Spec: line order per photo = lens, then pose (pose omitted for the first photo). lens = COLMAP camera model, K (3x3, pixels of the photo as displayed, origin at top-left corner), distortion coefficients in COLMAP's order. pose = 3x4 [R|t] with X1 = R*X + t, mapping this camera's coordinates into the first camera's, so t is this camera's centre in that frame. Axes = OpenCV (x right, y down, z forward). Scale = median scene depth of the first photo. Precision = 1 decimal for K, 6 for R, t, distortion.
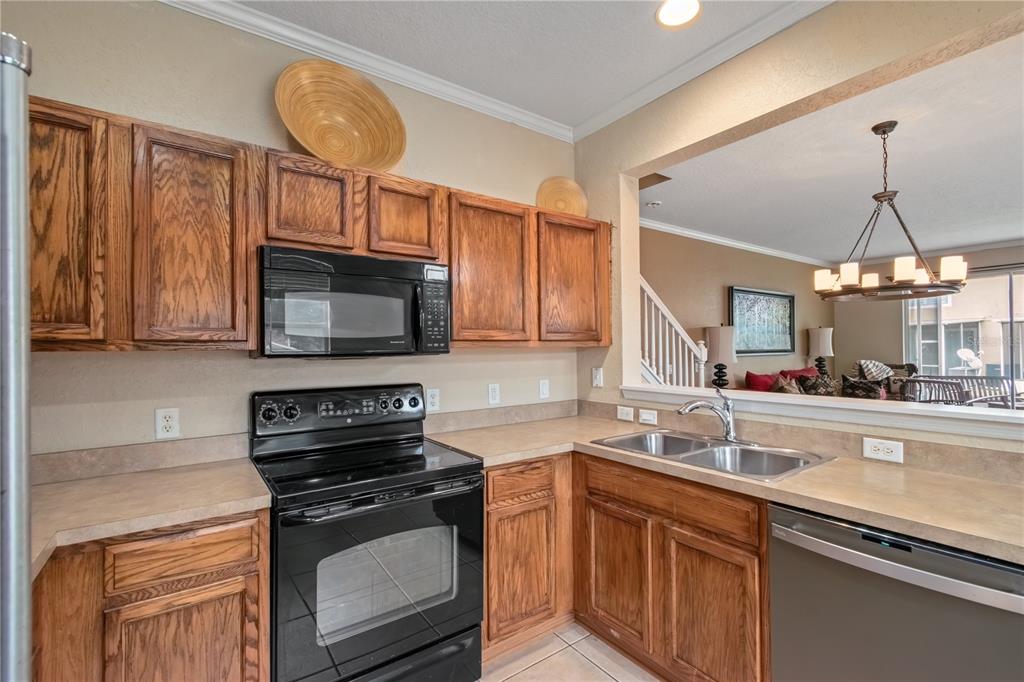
lens RADIAL K [[460.3, 0, 520.9], [0, 460.3, 342.6], [0, 0, 1]] dist [0.002962, 0.000211]
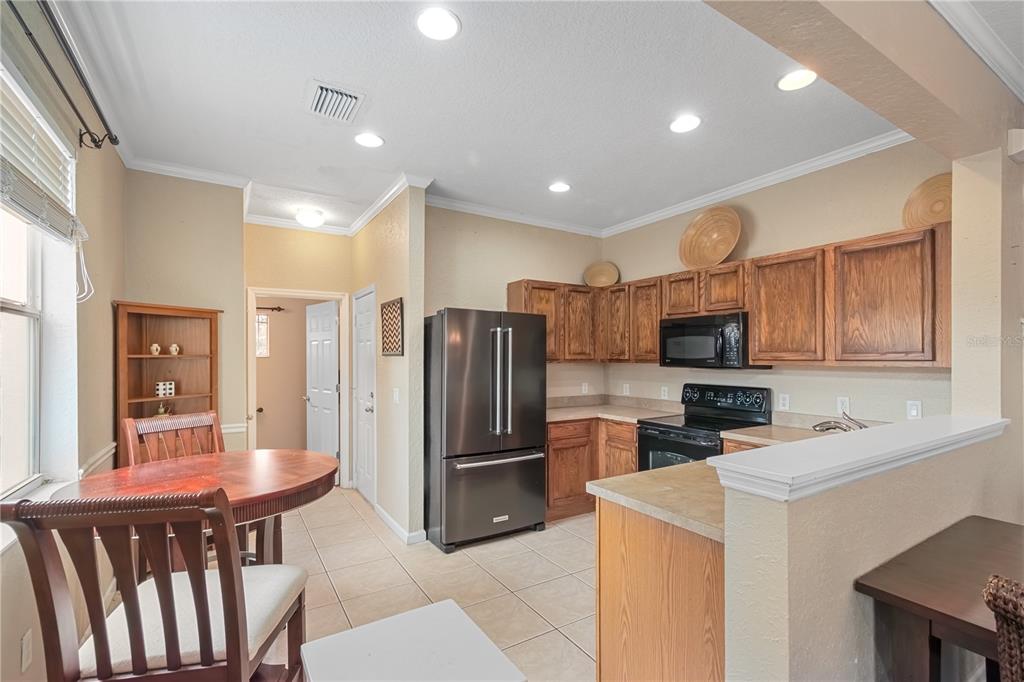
lens RADIAL K [[460.3, 0, 523.5], [0, 460.3, 355.8], [0, 0, 1]] dist [0.002962, 0.000211]
pose [[-0.066166, 0.010145, -0.997757, 1.532880], [0.017254, 0.999810, 0.009021, -0.049407], [0.997659, -0.016618, -0.066328, 0.382718]]
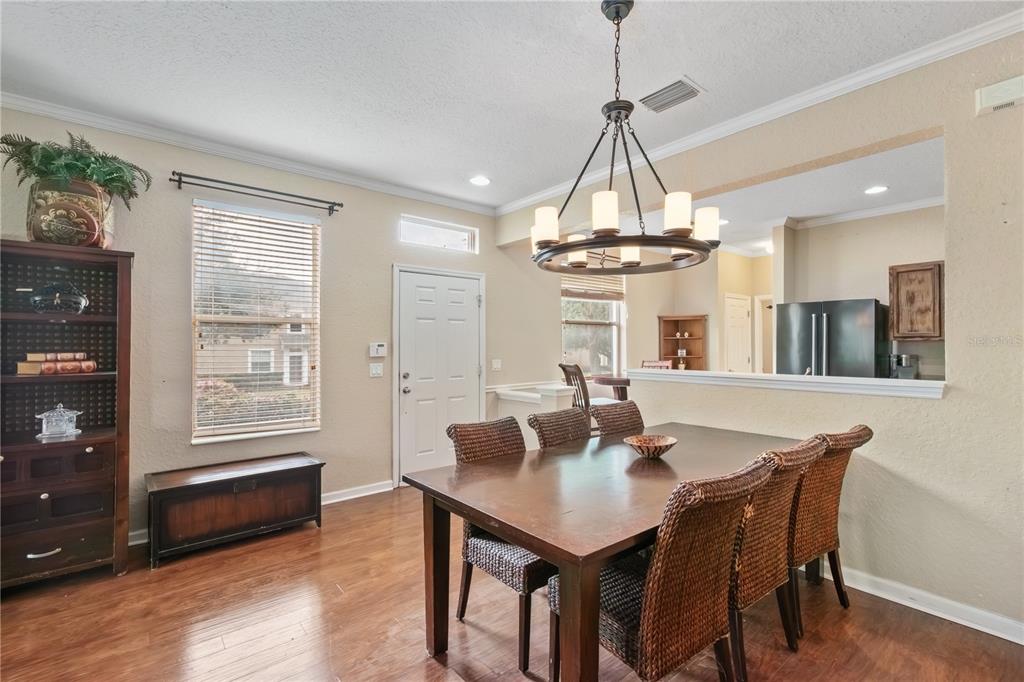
lens RADIAL K [[460.3, 0, 516.0], [0, 460.3, 340.5], [0, 0, 1]] dist [0.002962, 0.000211]
pose [[-0.998479, 0.012507, -0.053694, 1.495911], [0.013971, 0.999539, -0.026972, 0.042313], [0.053332, -0.027681, -0.998193, 2.517169]]
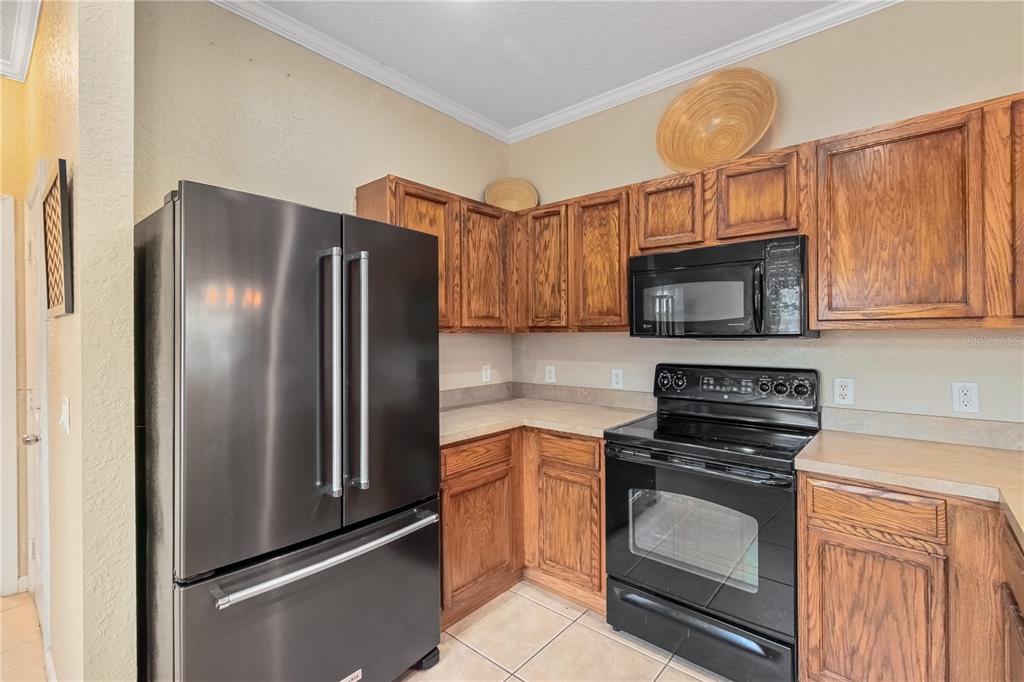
lens RADIAL K [[460.3, 0, 517.1], [0, 460.3, 333.6], [0, 0, 1]] dist [0.002962, 0.000211]
pose [[0.234043, 0.010083, -0.972174, 0.595088], [0.021468, 0.999649, 0.015536, -0.007403], [0.971989, -0.024507, 0.233745, 0.283057]]
